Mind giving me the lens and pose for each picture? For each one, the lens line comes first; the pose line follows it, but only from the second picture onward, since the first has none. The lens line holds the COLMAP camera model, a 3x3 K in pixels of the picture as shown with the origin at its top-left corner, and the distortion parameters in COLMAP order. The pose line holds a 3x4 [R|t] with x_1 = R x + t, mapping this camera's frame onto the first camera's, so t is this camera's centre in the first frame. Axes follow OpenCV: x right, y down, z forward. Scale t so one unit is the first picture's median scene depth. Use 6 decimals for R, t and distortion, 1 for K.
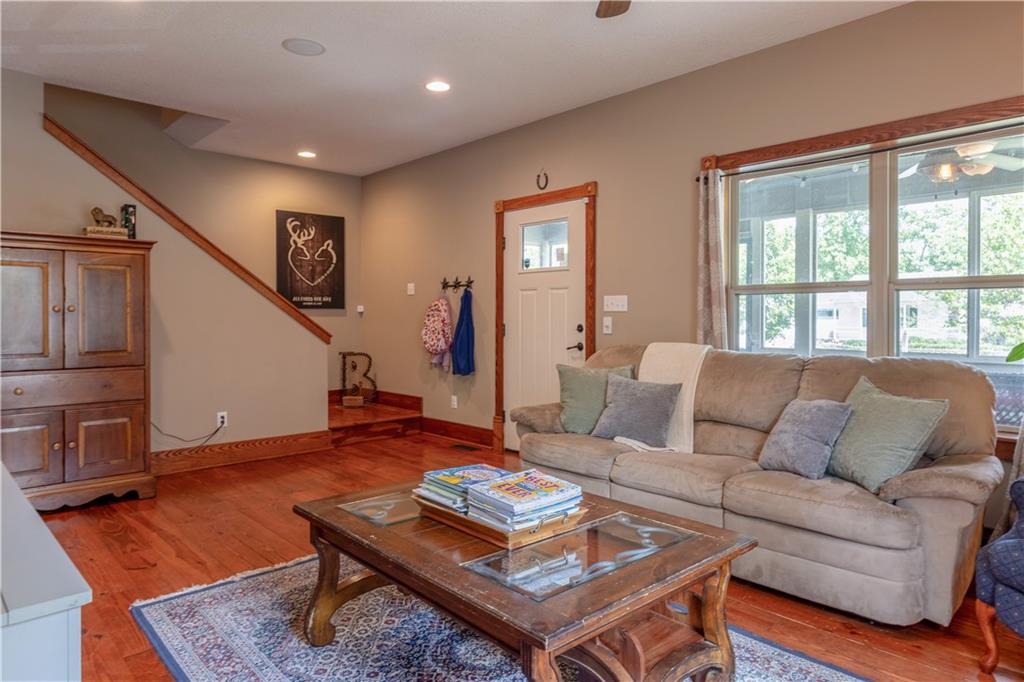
lens RADIAL K [[645.6, 0, 530.0], [0, 645.6, 313.3], [0, 0, 1]] dist [0.004519, -0.002193]
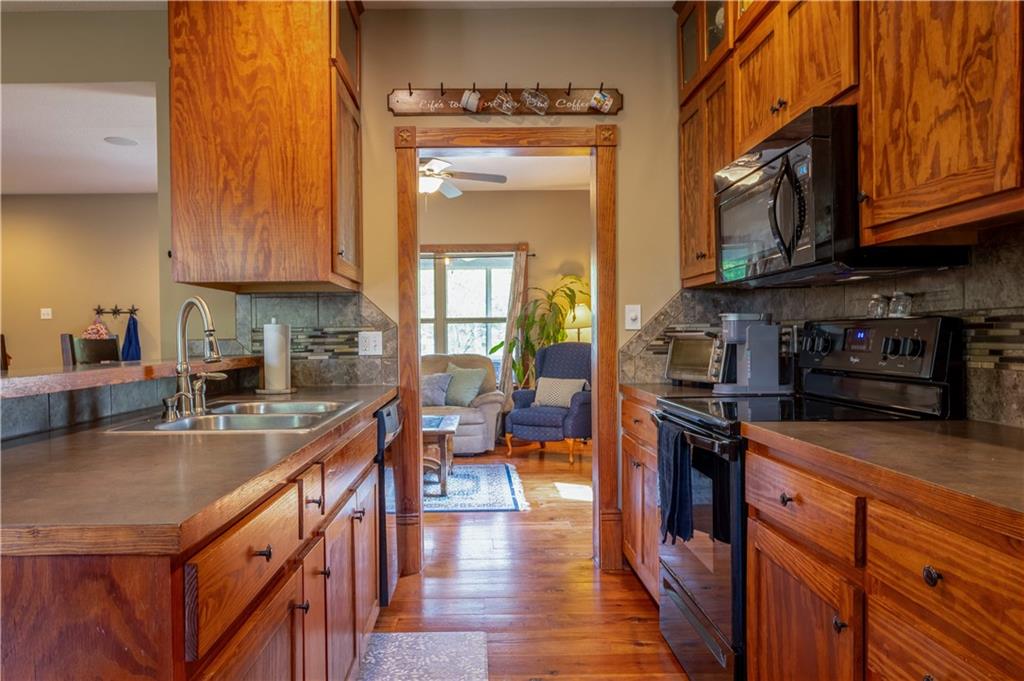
lens RADIAL K [[672.0, 0, 465.5], [0, 672.0, 348.2], [0, 0, 1]] dist [0.023250, -0.001658]
pose [[0.693148, -0.020069, 0.720516, -0.706769], [0.005926, 0.999737, 0.022145, -0.001181], [-0.720771, -0.011080, 0.693085, -0.413230]]
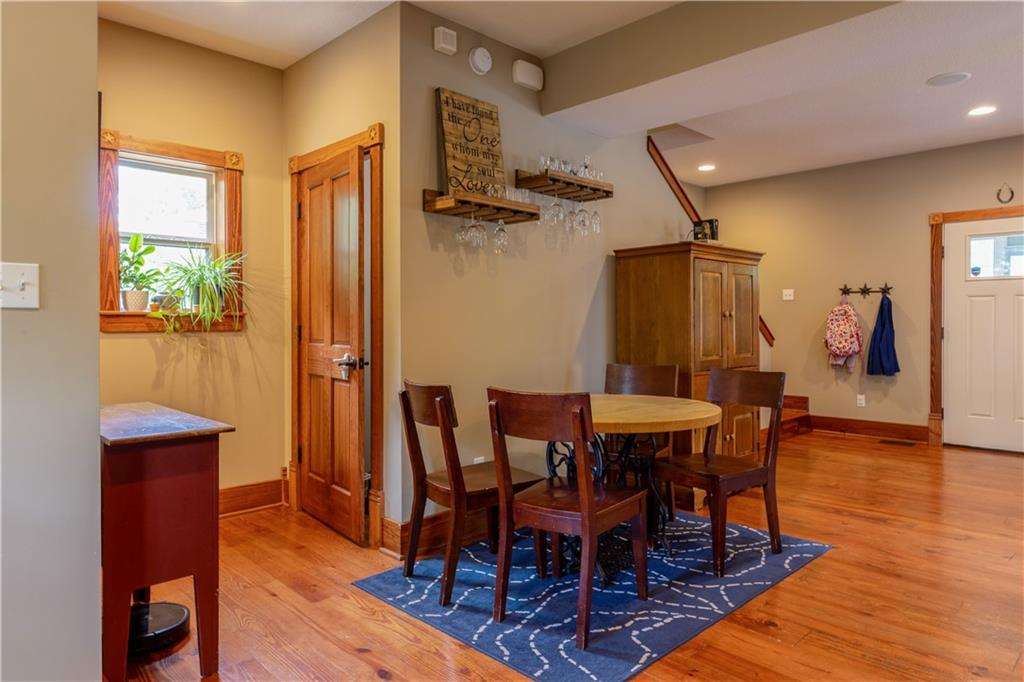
lens RADIAL K [[645.6, 0, 523.6], [0, 645.6, 324.4], [0, 0, 1]] dist [0.004519, -0.002193]
pose [[0.999907, -0.000780, 0.013626, -0.864358], [0.000625, 0.999935, 0.011346, -0.001934], [-0.013634, -0.011336, 0.999843, -0.079985]]
